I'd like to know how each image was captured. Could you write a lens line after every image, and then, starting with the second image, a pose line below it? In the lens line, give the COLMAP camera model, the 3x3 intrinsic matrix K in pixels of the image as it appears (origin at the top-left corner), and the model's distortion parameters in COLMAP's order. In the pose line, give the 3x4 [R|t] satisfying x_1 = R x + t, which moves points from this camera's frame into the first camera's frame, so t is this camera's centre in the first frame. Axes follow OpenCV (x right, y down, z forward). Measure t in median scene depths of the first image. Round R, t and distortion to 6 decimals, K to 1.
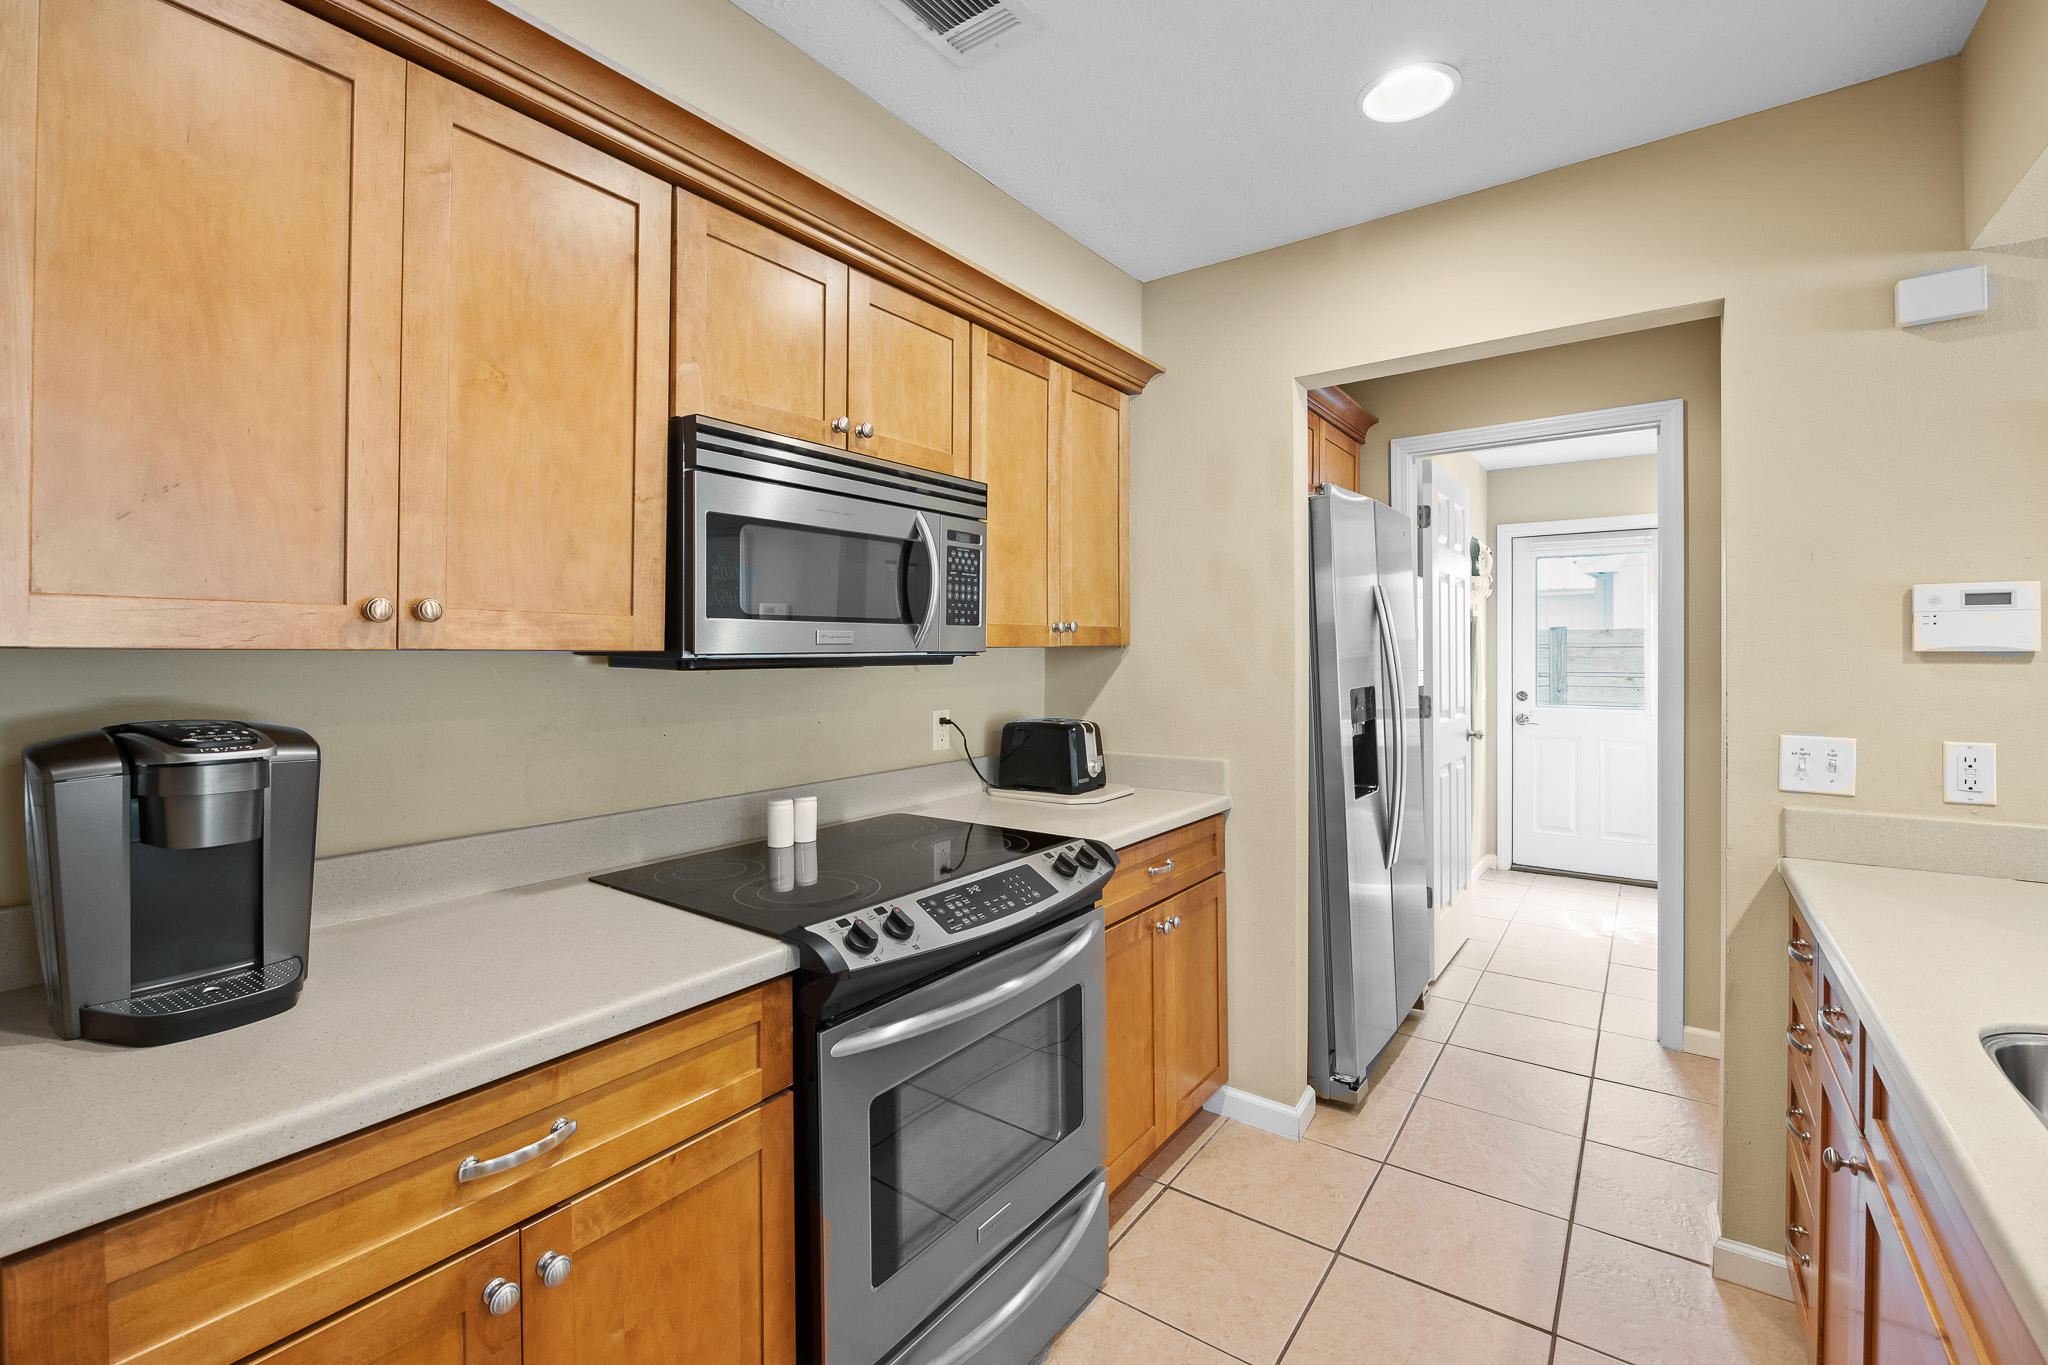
lens RADIAL K [[879.2, 0, 1009.8], [0, 879.2, 653.3], [0, 0, 1]] dist [-0.000100, -0.003769]
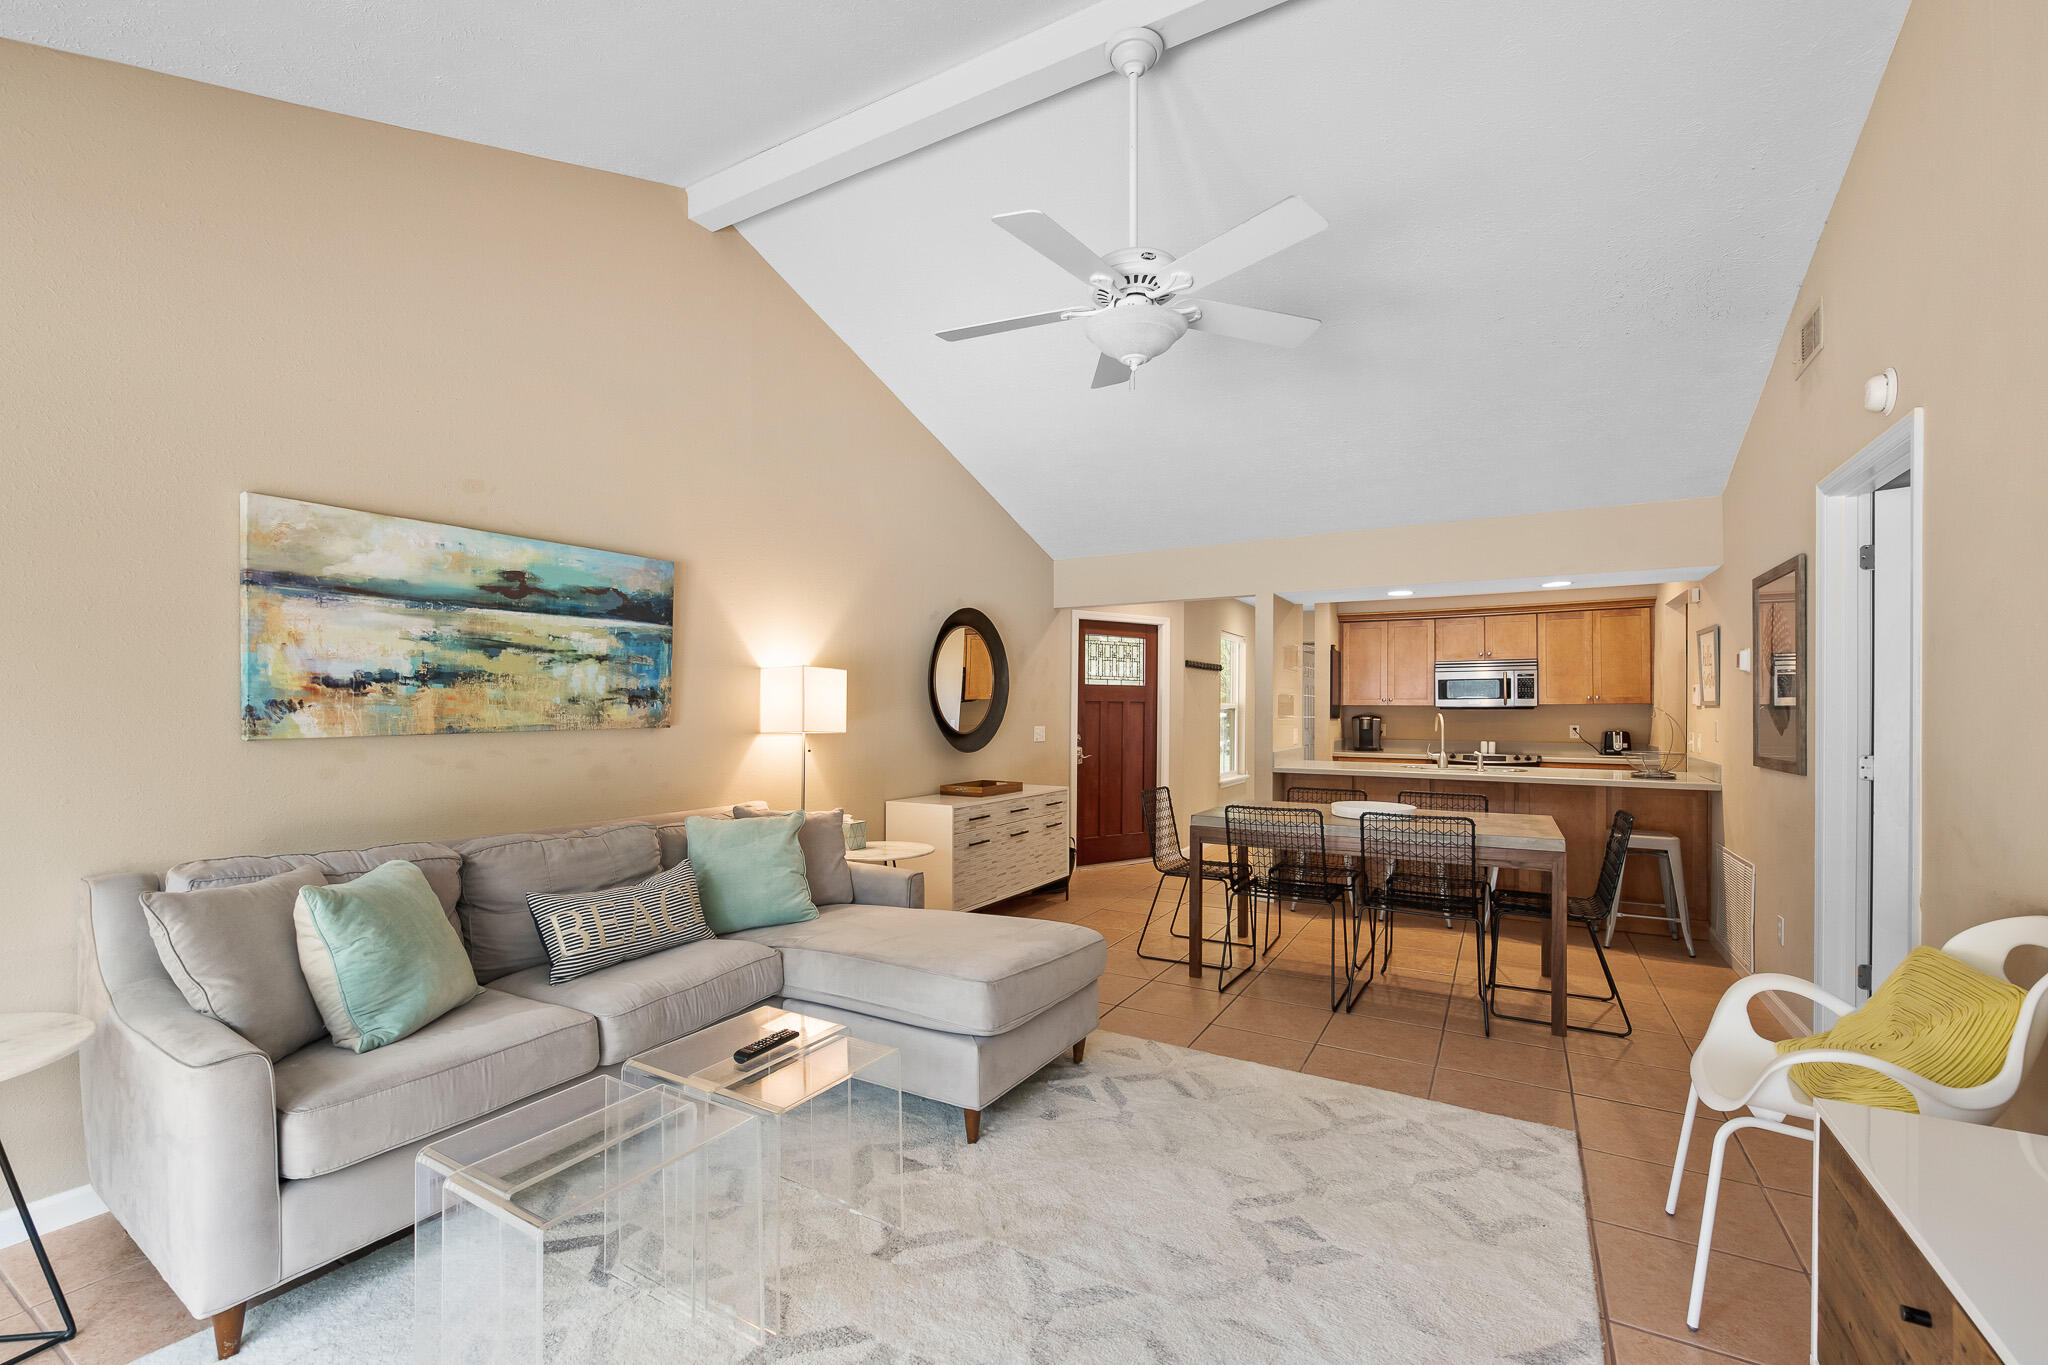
lens RADIAL K [[856.7, 0, 1021.3], [0, 856.7, 705.1], [0, 0, 1]] dist [-0.000759, -0.000412]
pose [[0.112745, -0.000050, -0.993624, 3.272728], [-0.004379, 0.999990, -0.000548, 0.006565], [0.993614, 0.004413, 0.112744, -1.520303]]
